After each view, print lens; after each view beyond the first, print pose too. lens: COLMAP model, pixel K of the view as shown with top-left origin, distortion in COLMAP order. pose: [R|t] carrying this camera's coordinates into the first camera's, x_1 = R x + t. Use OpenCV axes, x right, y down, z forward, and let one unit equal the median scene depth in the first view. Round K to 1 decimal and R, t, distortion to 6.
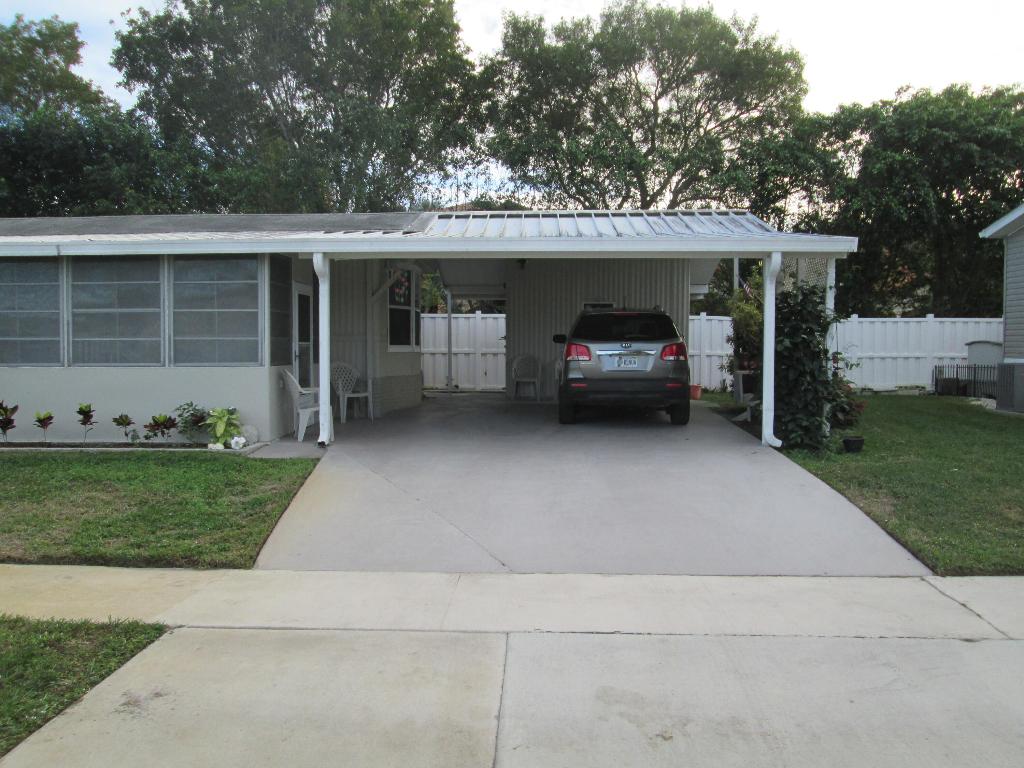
lens RADIAL K [[842.3, 0, 512.0], [0, 842.3, 384.0], [0, 0, 1]] dist [-0.058475, 0.024614]
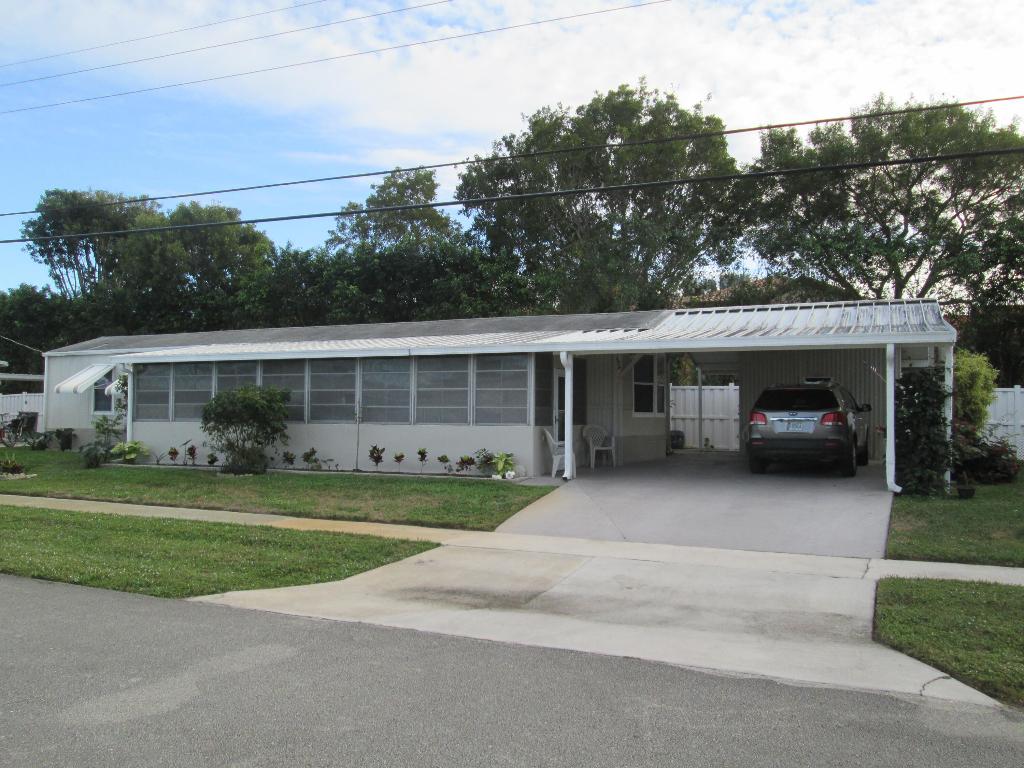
lens RADIAL K [[842.3, 0, 512.0], [0, 842.3, 384.0], [0, 0, 1]] dist [-0.058475, 0.024614]
pose [[0.924513, -0.007613, -0.381074, 0.248393], [-0.021967, 0.997075, -0.073211, 0.014851], [0.380516, 0.076055, 0.921641, -0.410390]]
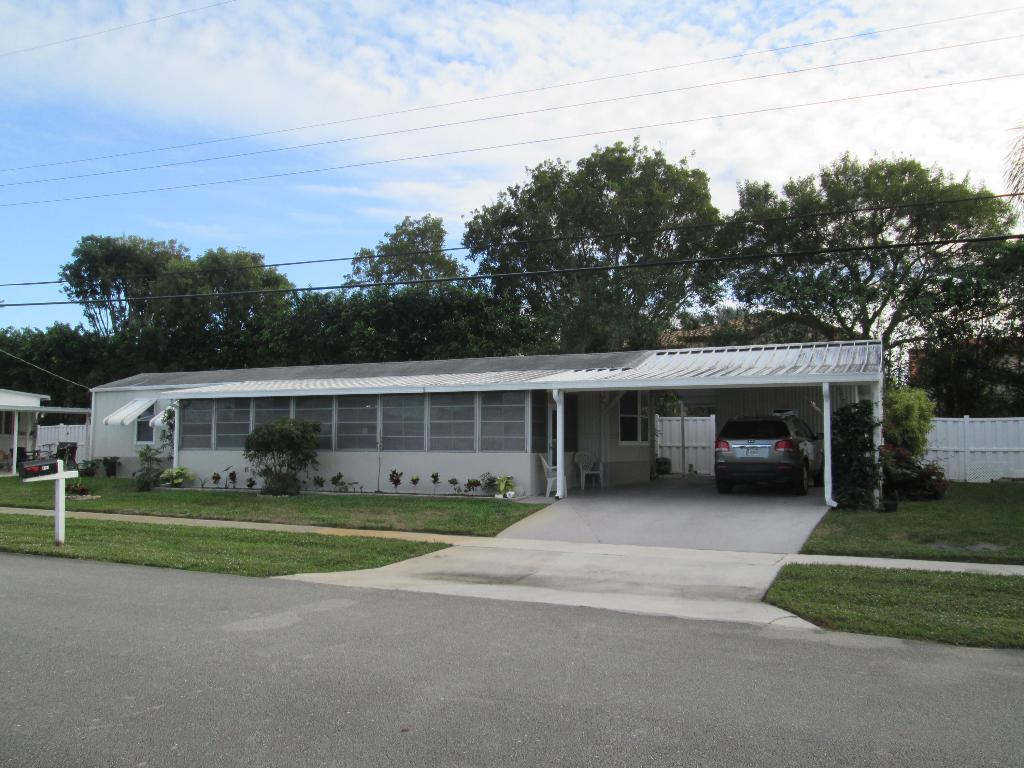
lens RADIAL K [[842.3, 0, 512.0], [0, 842.3, 384.0], [0, 0, 1]] dist [-0.058475, 0.024614]
pose [[0.921333, -0.024325, -0.388013, 0.359164], [-0.019400, 0.993921, -0.108373, 0.027023], [0.388291, 0.107375, 0.915260, -0.640420]]
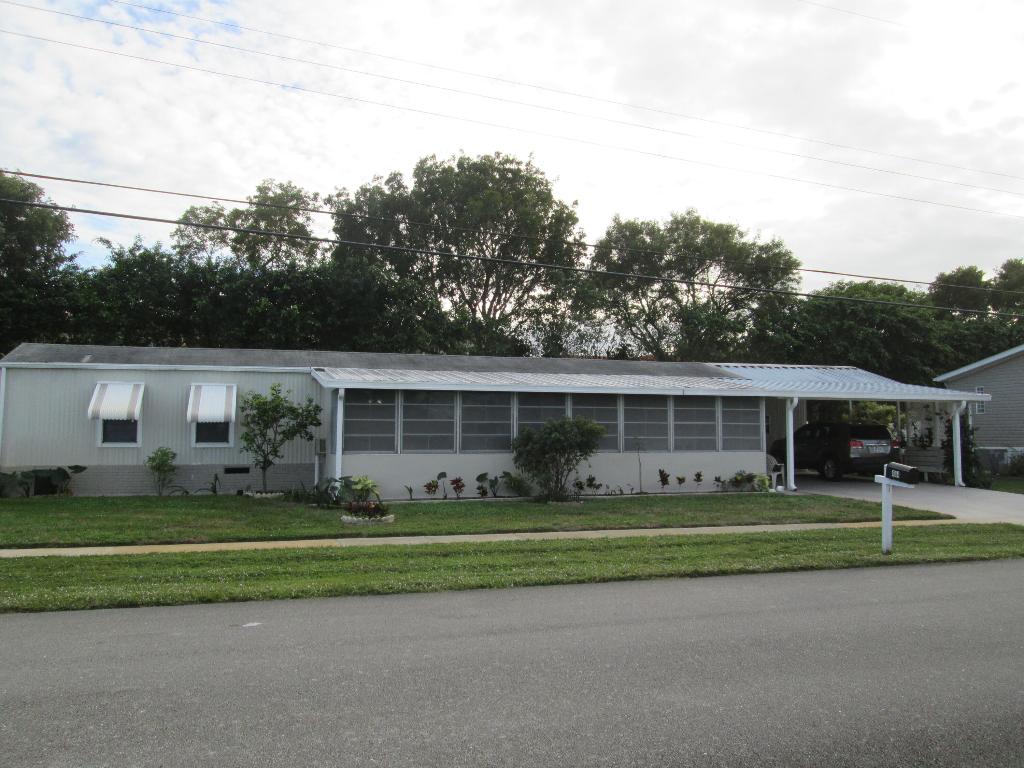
lens RADIAL K [[842.3, 0, 512.0], [0, 842.3, 384.0], [0, 0, 1]] dist [-0.058475, 0.024614]
pose [[0.947416, 0.022269, 0.319229, -1.486815], [0.014054, 0.993718, -0.111030, 0.031768], [-0.319696, 0.109679, 0.941151, -0.699202]]
